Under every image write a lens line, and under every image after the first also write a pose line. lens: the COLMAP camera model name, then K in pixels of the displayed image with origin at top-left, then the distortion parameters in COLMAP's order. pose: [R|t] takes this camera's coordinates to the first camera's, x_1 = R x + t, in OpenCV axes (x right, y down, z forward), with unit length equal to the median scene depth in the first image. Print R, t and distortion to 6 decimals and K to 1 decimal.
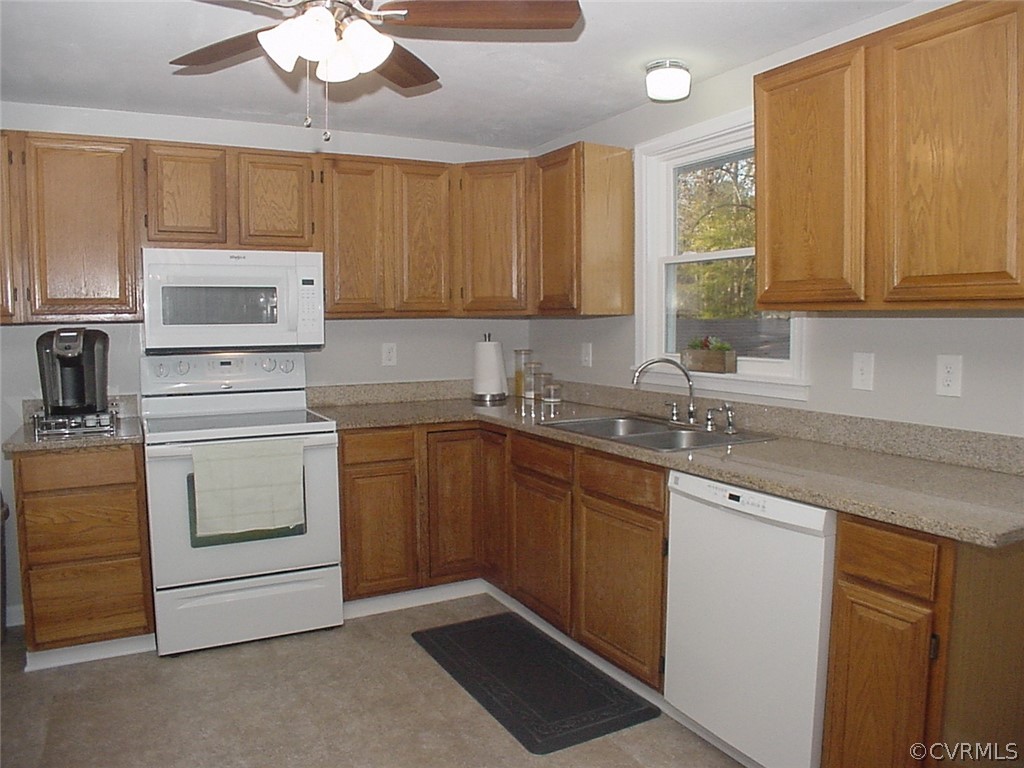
lens RADIAL K [[744.5, 0, 510.1], [0, 744.5, 384.1], [0, 0, 1]] dist [-0.147967, 0.069824]
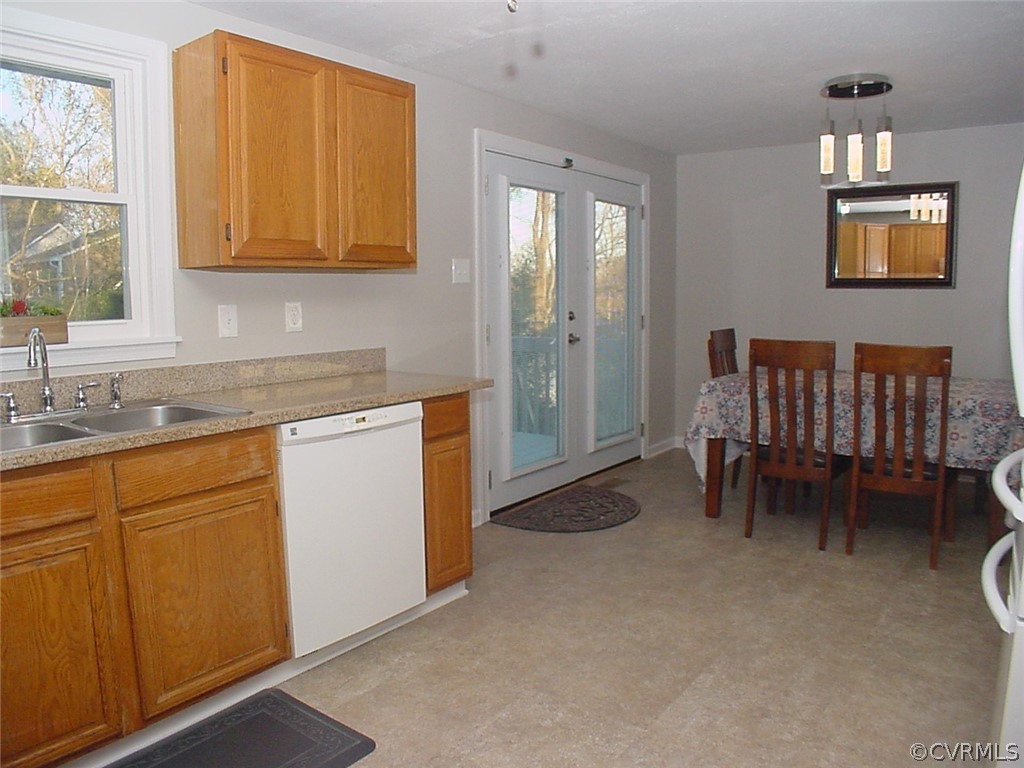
lens RADIAL K [[744.5, 0, 518.7], [0, 744.5, 380.3], [0, 0, 1]] dist [-0.147967, 0.069824]
pose [[-0.419981, -0.100531, 0.901947, -0.673003], [0.084945, 0.985128, 0.149356, -0.051651], [-0.903549, 0.139343, -0.405196, 0.944685]]
